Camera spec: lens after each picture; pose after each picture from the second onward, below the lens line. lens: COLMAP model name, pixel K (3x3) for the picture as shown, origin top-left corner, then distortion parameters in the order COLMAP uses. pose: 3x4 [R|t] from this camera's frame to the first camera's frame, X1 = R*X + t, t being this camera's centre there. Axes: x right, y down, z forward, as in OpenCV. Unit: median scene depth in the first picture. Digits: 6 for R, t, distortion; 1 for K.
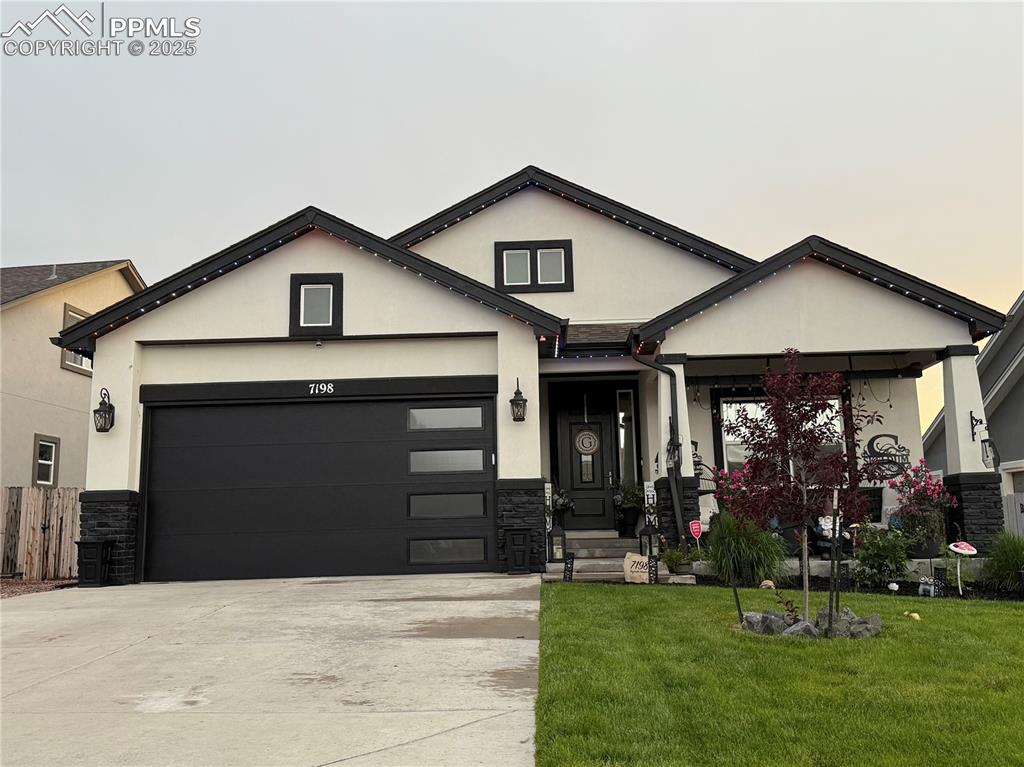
lens RADIAL K [[931.7, 0, 512.0], [0, 931.7, 383.5], [0, 0, 1]] dist [0.121751, -0.255899]
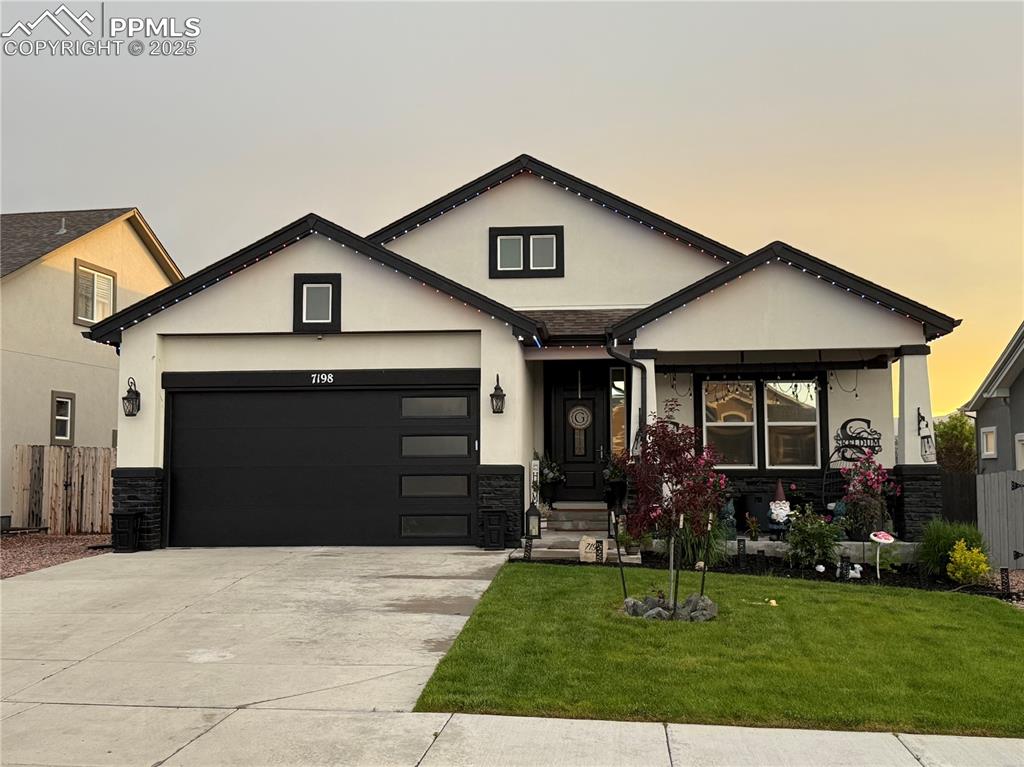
lens RADIAL K [[1127.4, 0, 512.0], [0, 1127.4, 383.5], [0, 0, 1]] dist [0.070000, -0.005395]
pose [[0.998507, 0.012775, -0.053108, 0.090764], [-0.007916, 0.995845, 0.090714, -0.111762], [0.054046, -0.090159, 0.994460, -0.313612]]
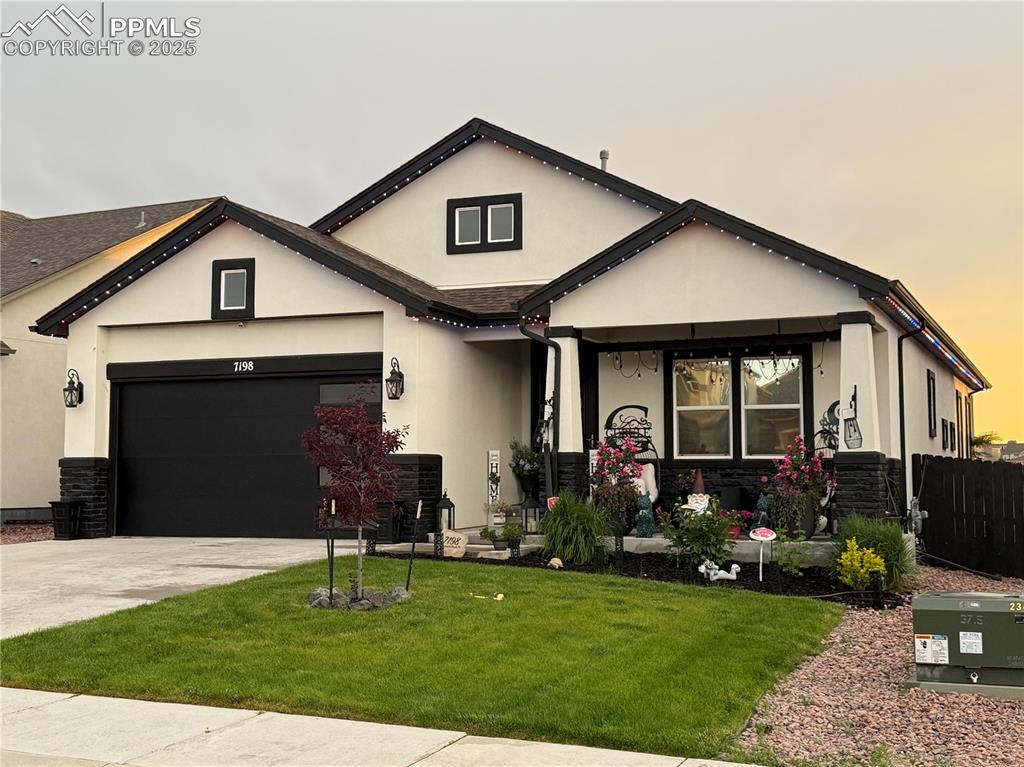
lens RADIAL K [[1296.8, 0, 512.0], [0, 1296.8, 383.5], [0, 0, 1]] dist [0.028948, 0.027024]
pose [[0.941551, -0.004465, -0.336841, 0.593860], [0.039295, 0.994542, 0.096657, -0.107720], [0.334571, -0.104243, 0.936587, -0.299283]]
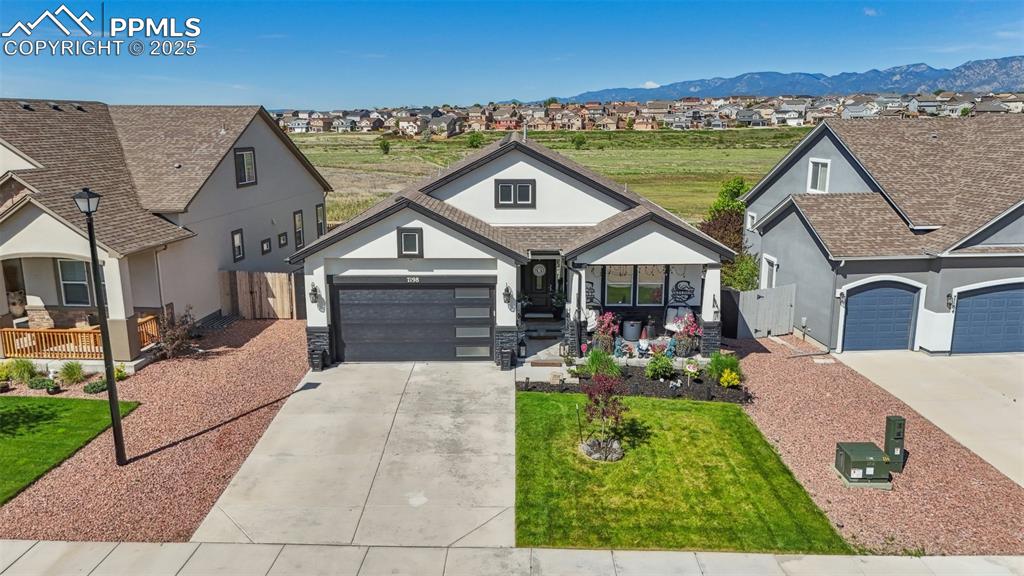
lens RADIAL K [[736.6, 0, 512.0], [0, 736.6, 288.0], [0, 0, 1]] dist [0.070456, -0.002605]
pose [[0.999311, 0.008932, 0.036014, -0.040927], [-0.021707, 0.927902, 0.372191, -0.604765], [-0.030093, -0.372716, 0.927457, -0.558805]]
